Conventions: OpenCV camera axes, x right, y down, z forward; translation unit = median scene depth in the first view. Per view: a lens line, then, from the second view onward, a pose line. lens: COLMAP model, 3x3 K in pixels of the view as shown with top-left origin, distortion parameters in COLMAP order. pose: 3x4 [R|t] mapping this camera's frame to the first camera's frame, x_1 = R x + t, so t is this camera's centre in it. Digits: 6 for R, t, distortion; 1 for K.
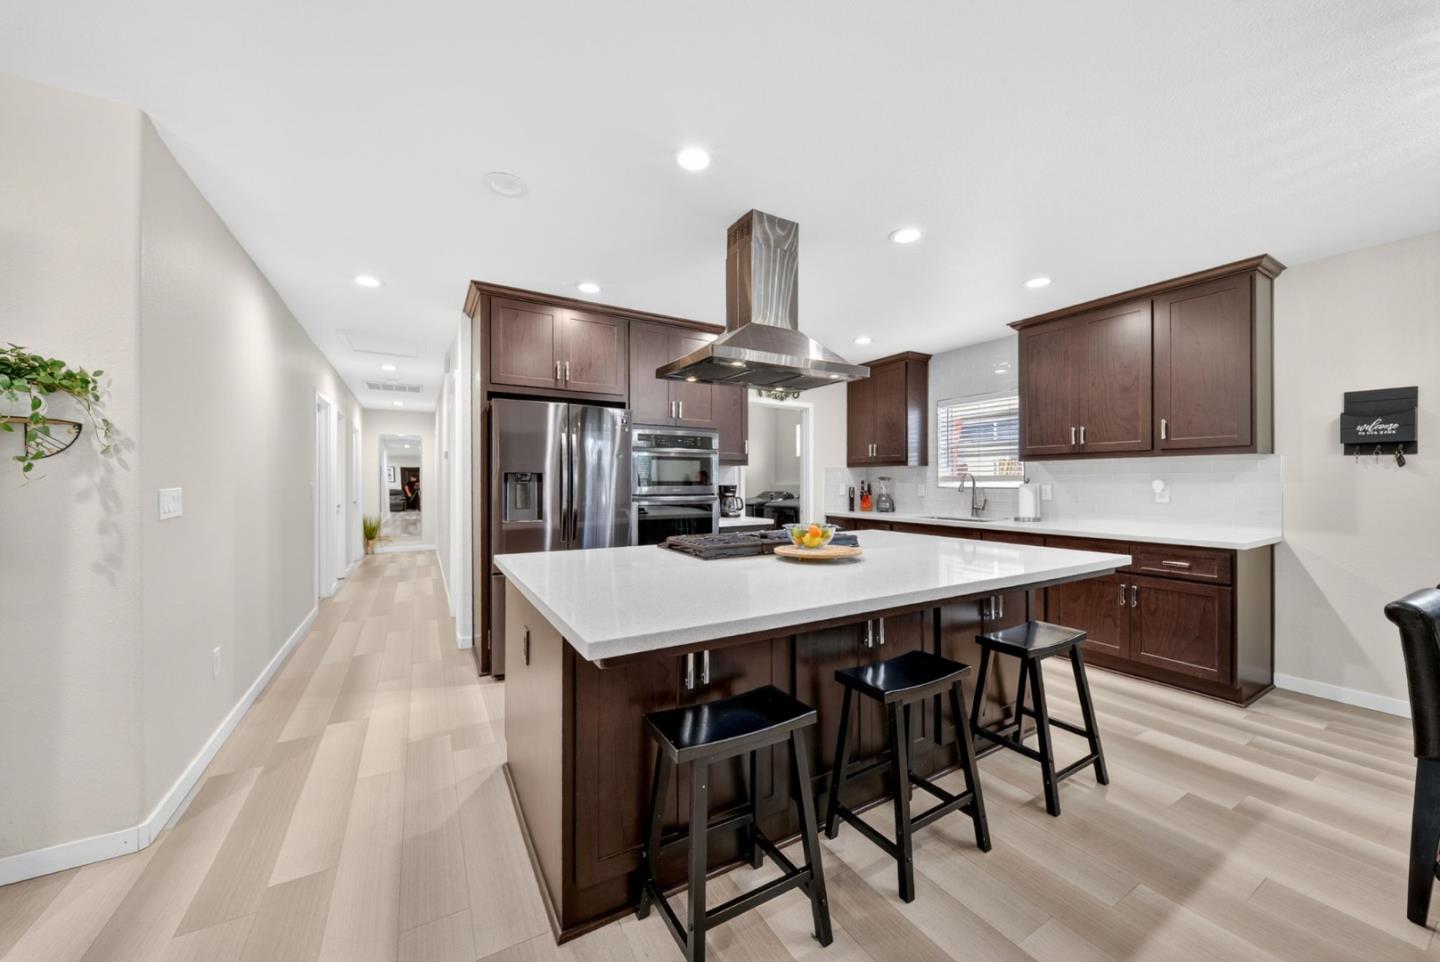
lens RADIAL K [[516.2, 0, 720.0], [0, 516.2, 481.0], [0, 0, 1]] dist [0.006608, -0.000074]
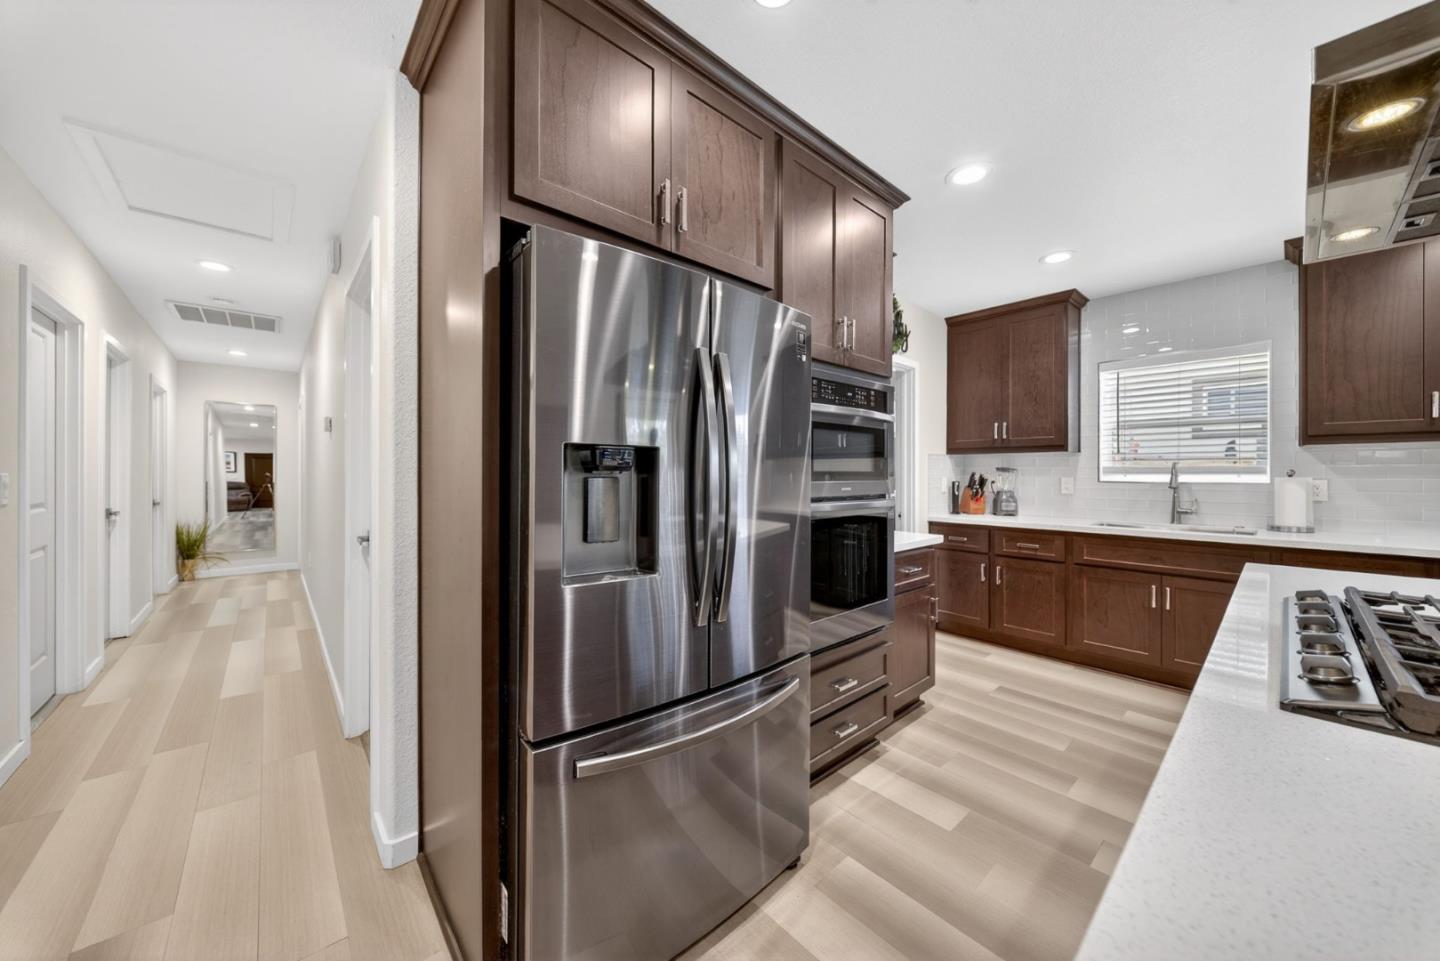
lens RADIAL K [[510.7, 0, 721.6], [0, 510.7, 471.1], [0, 0, 1]] dist [-0.000369, -0.002326]
pose [[0.980521, 0.004515, 0.196362, -0.190609], [-0.003866, 0.999986, -0.003686, 0.001309], [-0.196376, 0.002855, 0.980524, 0.322270]]
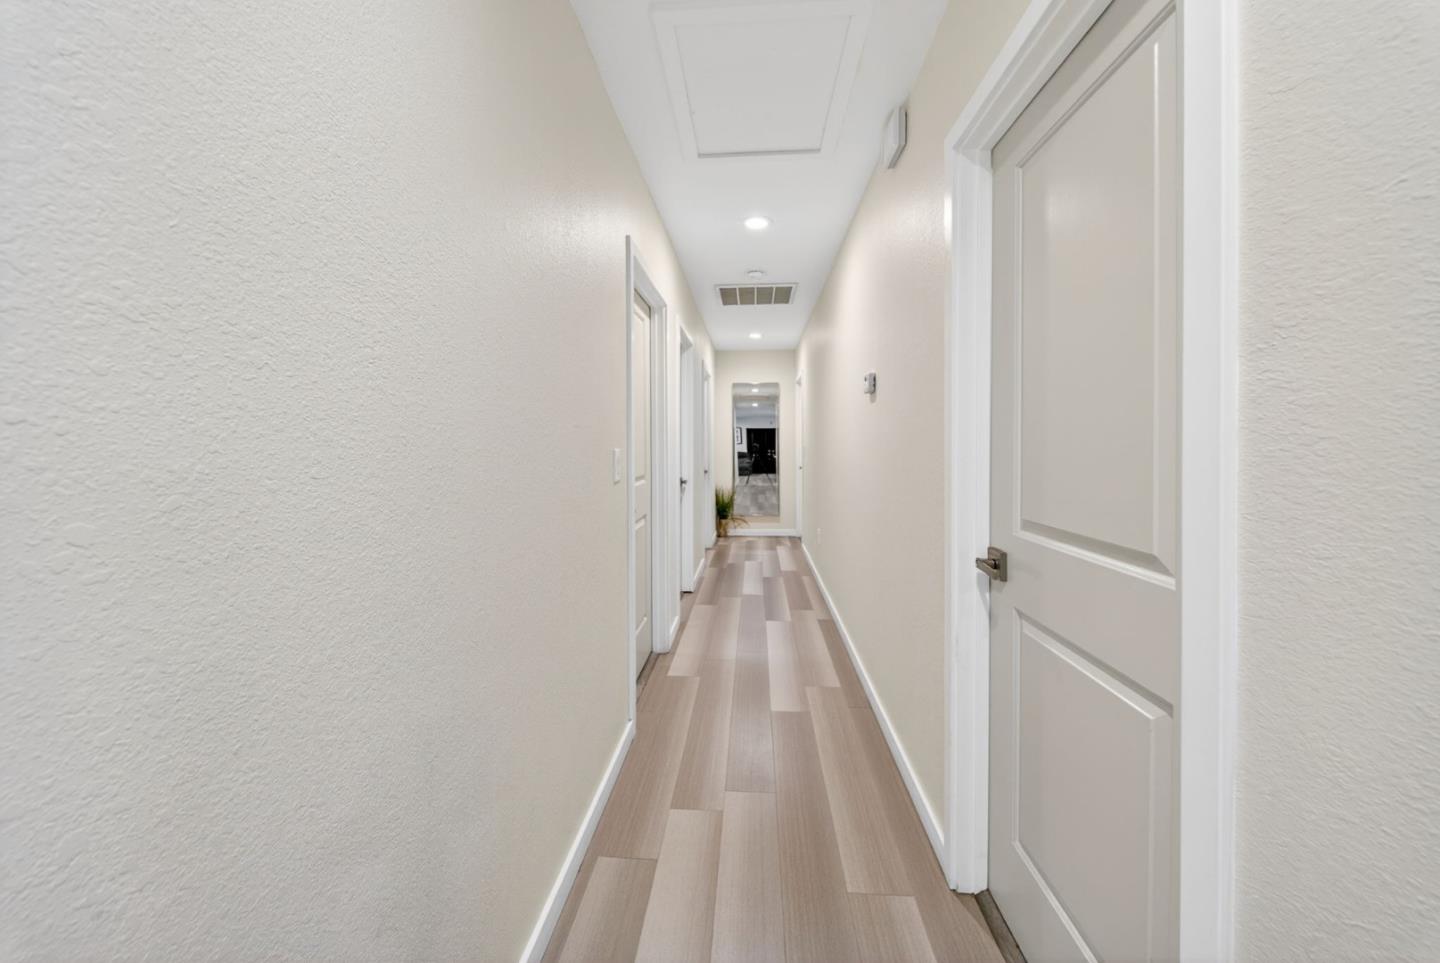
lens RADIAL K [[512.7, 0, 720.0], [0, 512.7, 445.9], [0, 0, 1]] dist [-0.032843, -0.000029]
pose [[0.828859, 0.002671, -0.559451, -0.349024], [0.000452, 0.999985, 0.005444, 0.000031], [0.559457, -0.004765, 0.828845, 0.505621]]
